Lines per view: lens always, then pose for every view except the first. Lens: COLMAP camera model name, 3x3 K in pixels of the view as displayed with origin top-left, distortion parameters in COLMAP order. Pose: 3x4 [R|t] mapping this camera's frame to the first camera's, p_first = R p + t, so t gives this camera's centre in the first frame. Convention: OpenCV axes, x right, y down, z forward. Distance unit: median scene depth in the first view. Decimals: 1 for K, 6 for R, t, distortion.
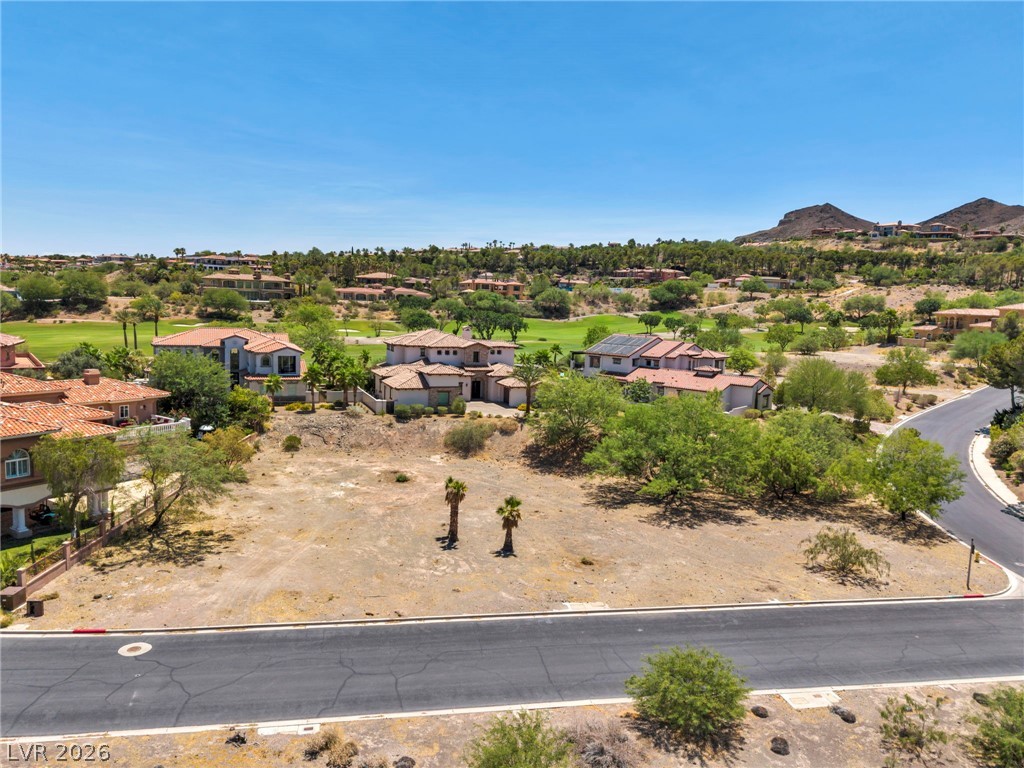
lens RADIAL K [[731.8, 0, 512.0], [0, 731.8, 384.0], [0, 0, 1]] dist [0.057720, -0.002191]
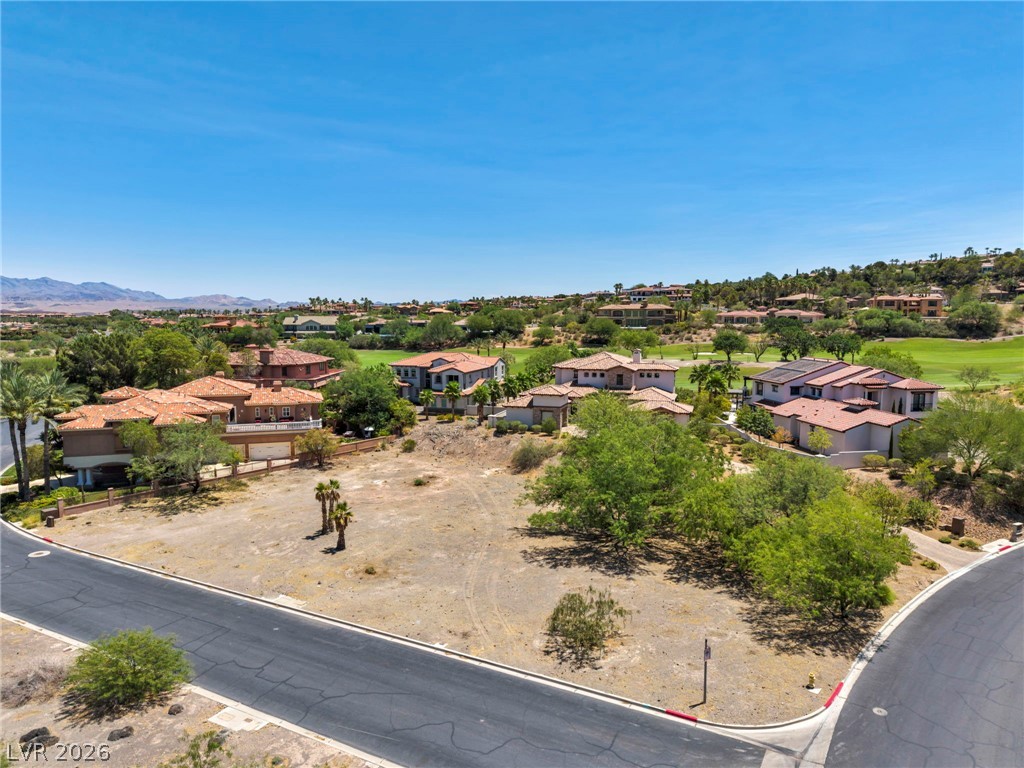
lens RADIAL K [[692.4, 0, 510.2], [0, 692.4, 384.6], [0, 0, 1]] dist [0.053772, -0.058020]
pose [[0.773248, 0.027844, -0.633492, 0.426117], [-0.045263, 0.998911, -0.011344, -0.012251], [0.632486, 0.037445, 0.773666, 0.161383]]
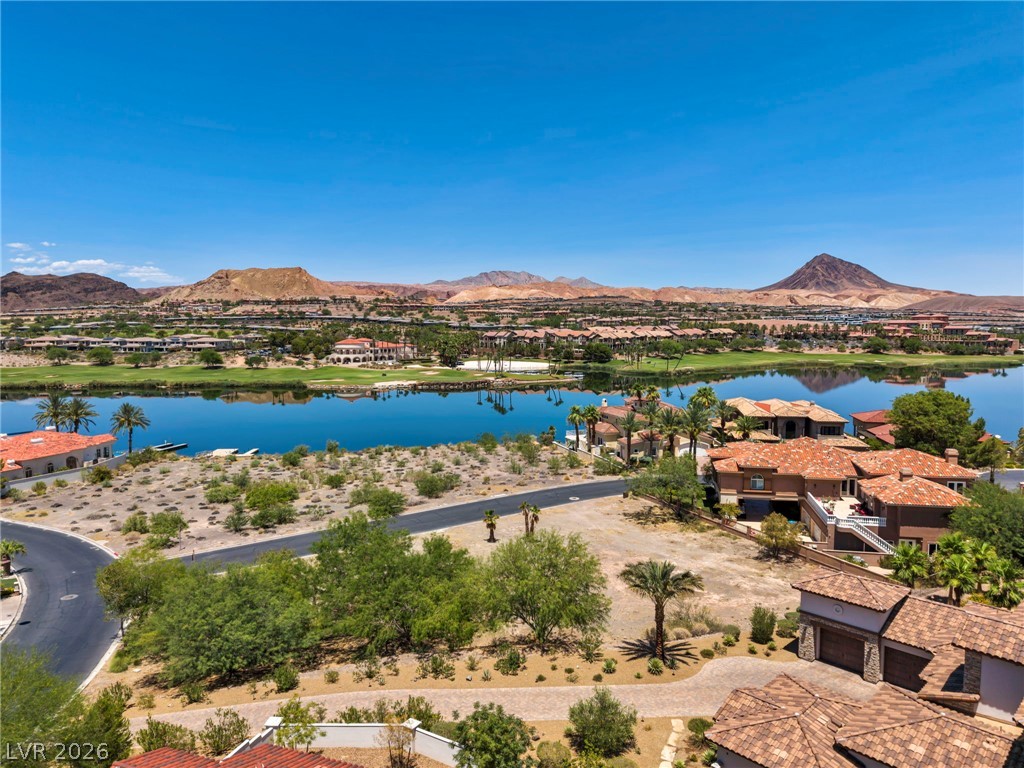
lens RADIAL K [[692.4, 0, 510.2], [0, 692.4, 384.6], [0, 0, 1]] dist [0.053772, -0.058020]
pose [[-0.926659, 0.001478, -0.375901, 0.264312], [-0.073780, 0.979827, 0.185732, -0.202073], [0.368592, 0.199844, -0.907856, 1.160626]]
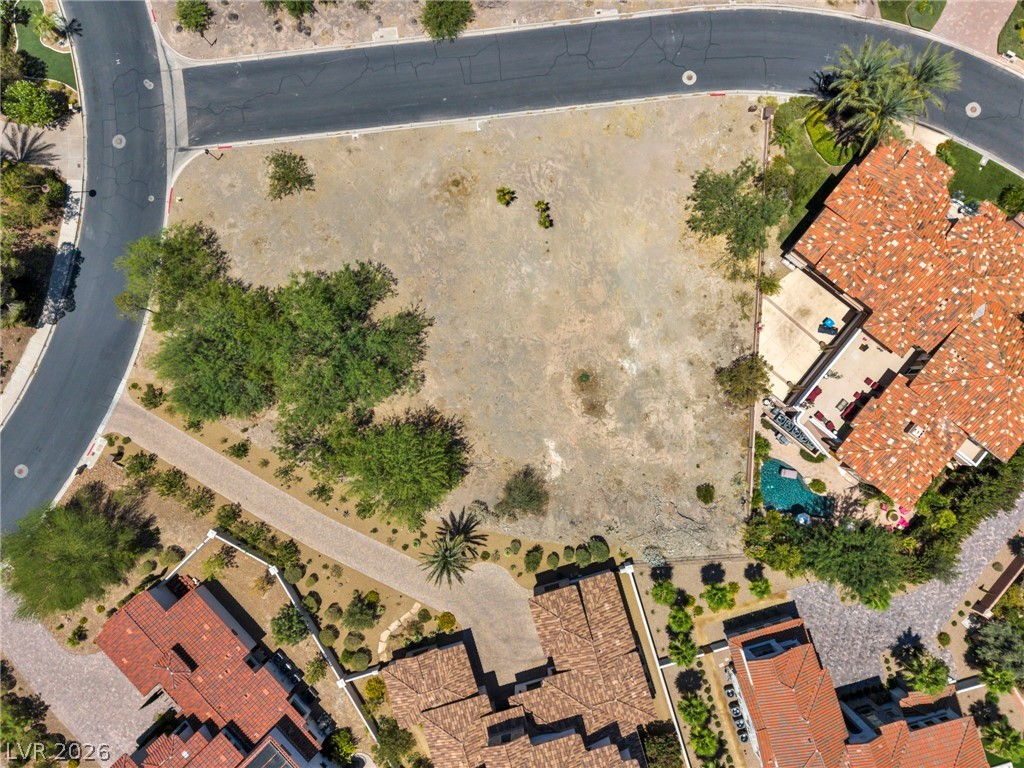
lens RADIAL K [[692.4, 0, 510.2], [0, 692.4, 384.6], [0, 0, 1]] dist [0.053772, -0.058020]
pose [[-0.995131, -0.094209, -0.028951, -0.005683], [-0.018937, -0.105502, 0.994239, -0.613343], [-0.096721, 0.989946, 0.103204, 0.603865]]
